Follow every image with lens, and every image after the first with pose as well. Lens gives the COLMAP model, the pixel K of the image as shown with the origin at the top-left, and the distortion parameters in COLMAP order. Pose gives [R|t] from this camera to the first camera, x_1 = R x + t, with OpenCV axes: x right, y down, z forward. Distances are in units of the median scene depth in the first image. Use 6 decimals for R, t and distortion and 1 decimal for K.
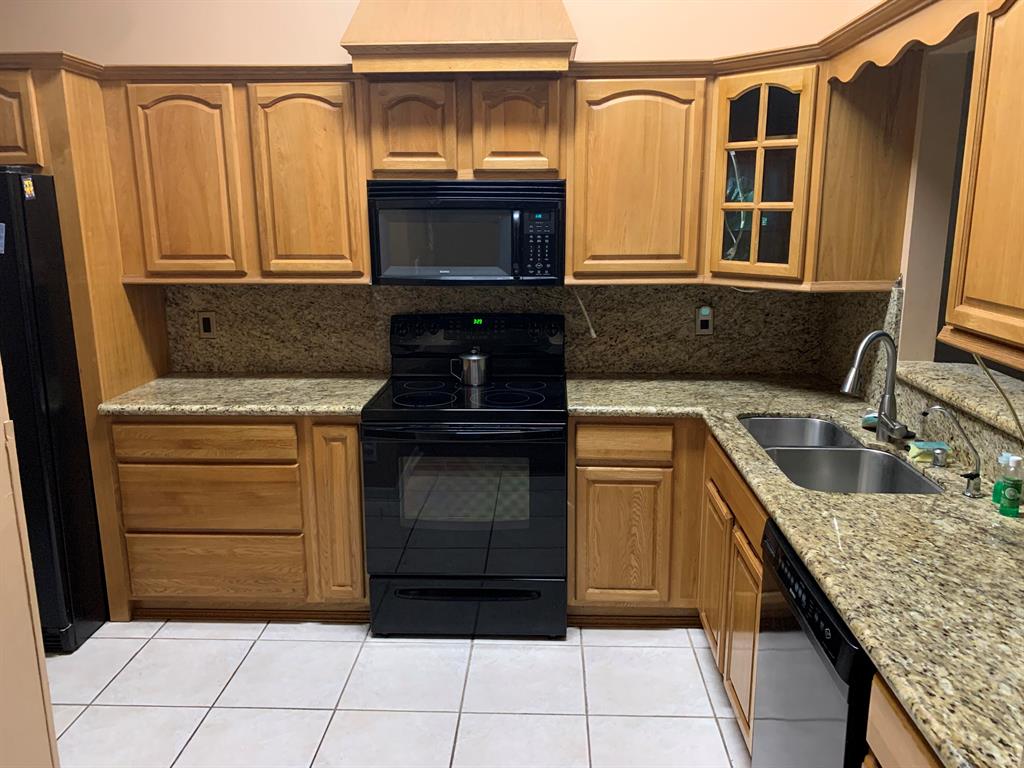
lens RADIAL K [[792.5, 0, 508.9], [0, 792.5, 385.5], [0, 0, 1]] dist [0.042291, -0.036635]
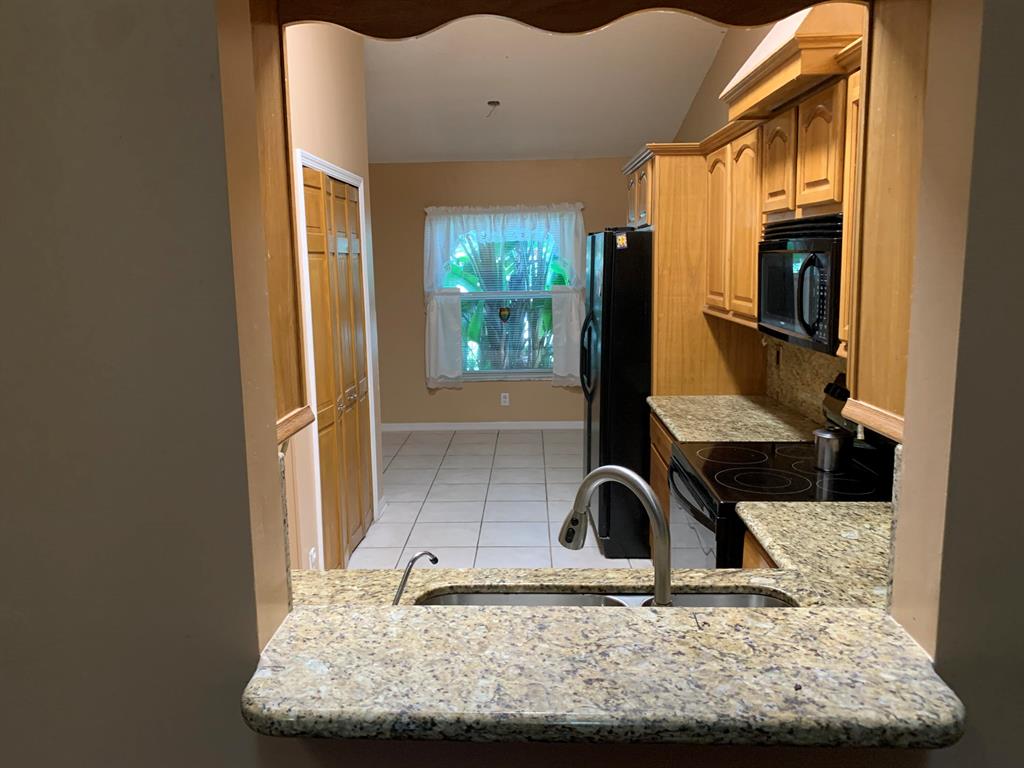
lens RADIAL K [[792.5, 0, 516.5], [0, 792.5, 382.8], [0, 0, 1]] dist [0.042291, -0.036635]
pose [[0.005442, 0.161138, -0.986917, 0.796695], [-0.211877, 0.964710, 0.156344, -0.156508], [0.977281, 0.208254, 0.039392, 0.695426]]
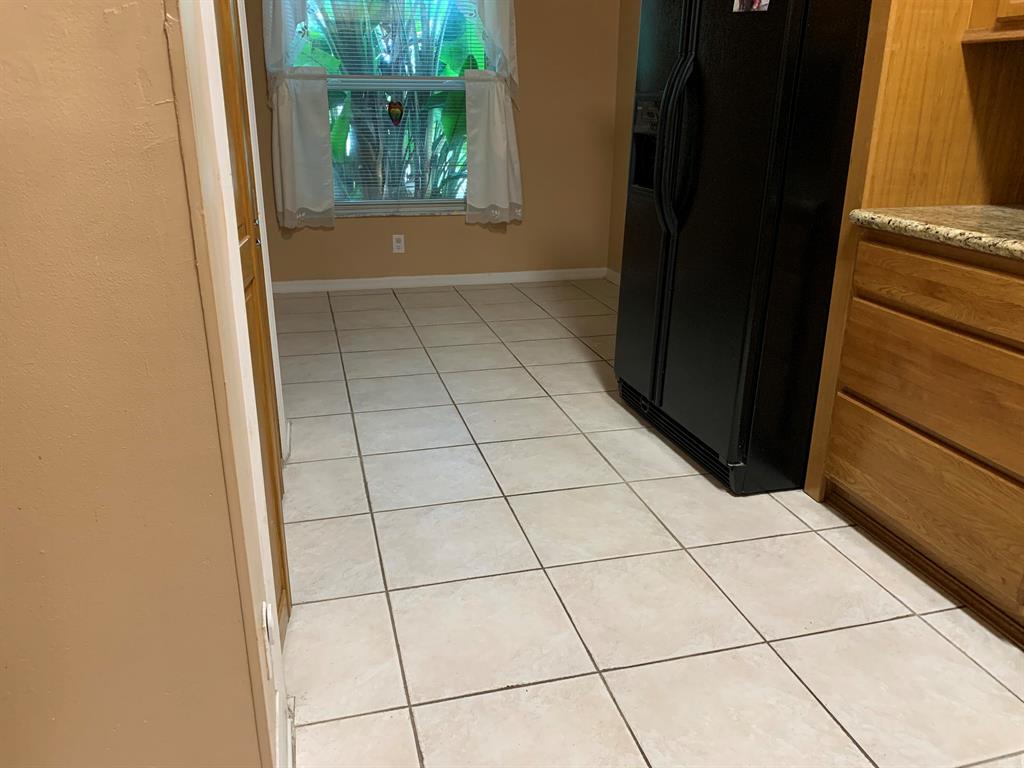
lens RADIAL K [[792.5, 0, 506.4], [0, 792.5, 380.9], [0, 0, 1]] dist [0.042291, -0.036635]
pose [[0.283978, 0.321552, -0.903305, 0.111125], [-0.228644, 0.937623, 0.261888, 0.051418], [0.931170, 0.132165, 0.339786, 0.456385]]
